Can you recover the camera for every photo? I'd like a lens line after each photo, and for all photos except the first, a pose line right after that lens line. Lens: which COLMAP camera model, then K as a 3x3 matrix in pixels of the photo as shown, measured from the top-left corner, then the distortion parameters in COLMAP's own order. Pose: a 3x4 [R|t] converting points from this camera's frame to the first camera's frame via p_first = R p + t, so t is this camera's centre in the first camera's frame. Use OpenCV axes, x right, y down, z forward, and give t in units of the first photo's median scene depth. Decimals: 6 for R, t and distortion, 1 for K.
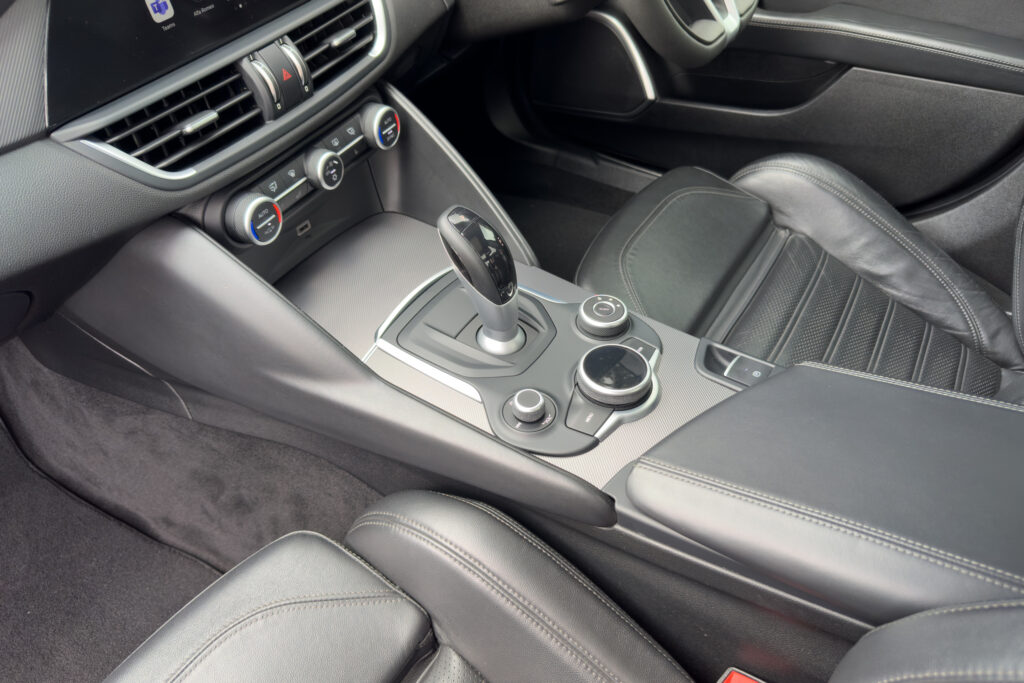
lens RADIAL K [[731.0, 0, 521.9], [0, 731.0, 347.1], [0, 0, 1]] dist [0.045979, -0.077679]
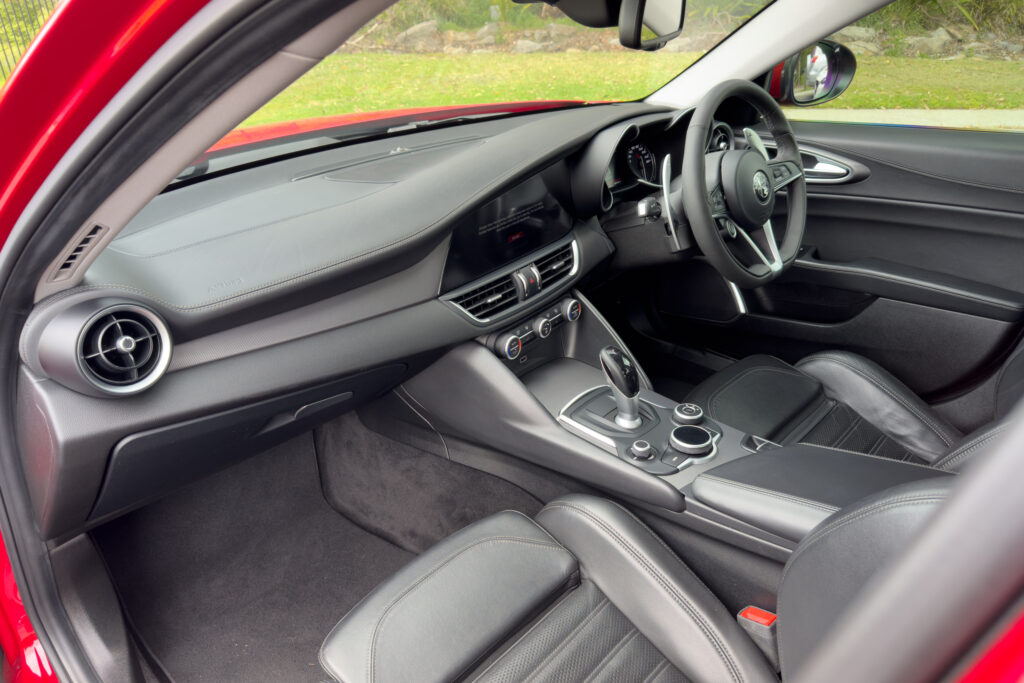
lens RADIAL K [[727.8, 0, 512.0], [0, 727.8, 341.5], [0, 0, 1]] dist [0.148048, -0.260358]
pose [[0.978882, 0.066143, -0.193431, 0.026219], [-0.120506, 0.951032, -0.284633, 0.354540], [0.165133, 0.301932, 0.938919, -0.814232]]
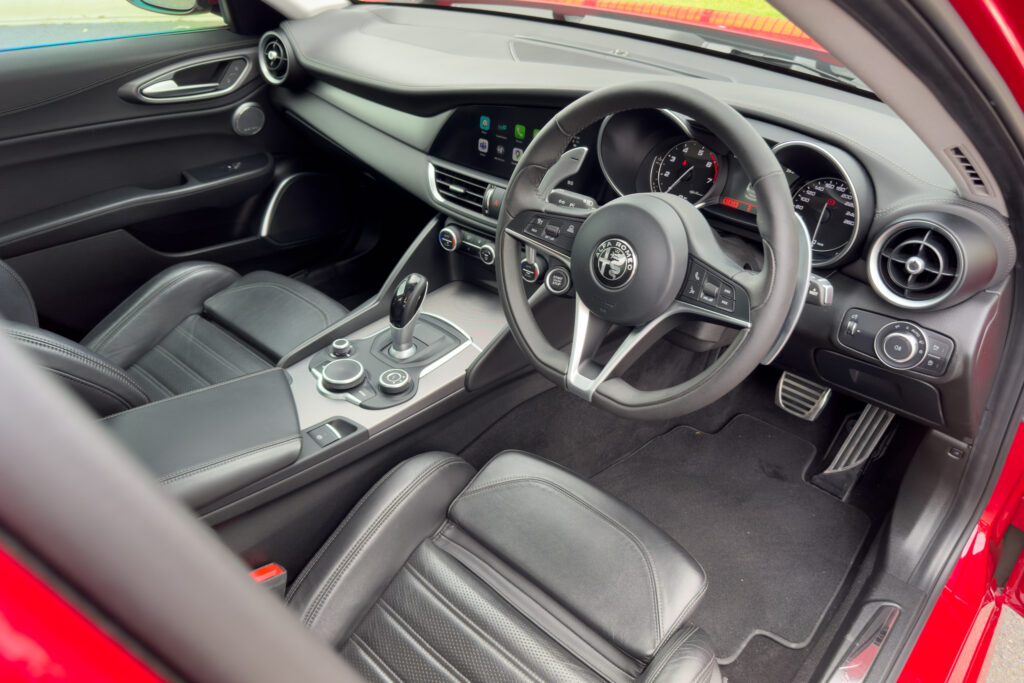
lens RADIAL K [[727.8, 0, 512.0], [0, 727.8, 341.5], [0, 0, 1]] dist [0.148048, -0.260358]
pose [[-0.182182, 0.562143, -0.806725, 1.381183], [-0.686911, 0.514281, 0.513487, -1.151106], [0.703537, 0.647696, 0.292449, 0.664075]]
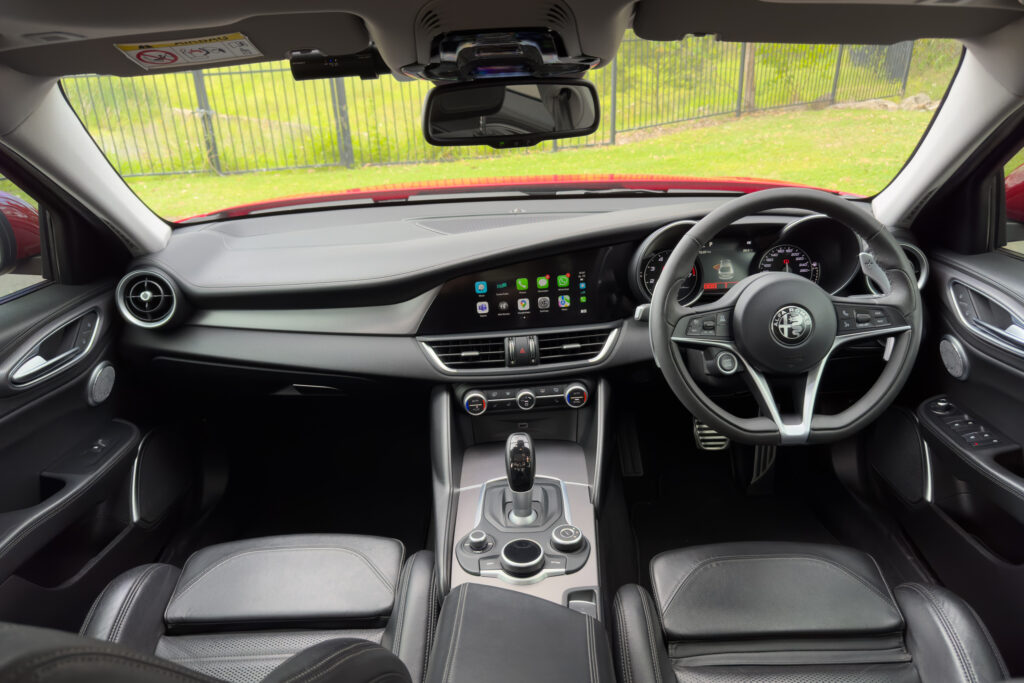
lens RADIAL K [[727.8, 0, 512.0], [0, 727.8, 341.5], [0, 0, 1]] dist [0.148048, -0.260358]
pose [[0.521330, 0.300943, -0.798529, 1.234598], [-0.564066, 0.823702, -0.057828, -0.243543], [0.640347, 0.480571, 0.599172, -0.251269]]
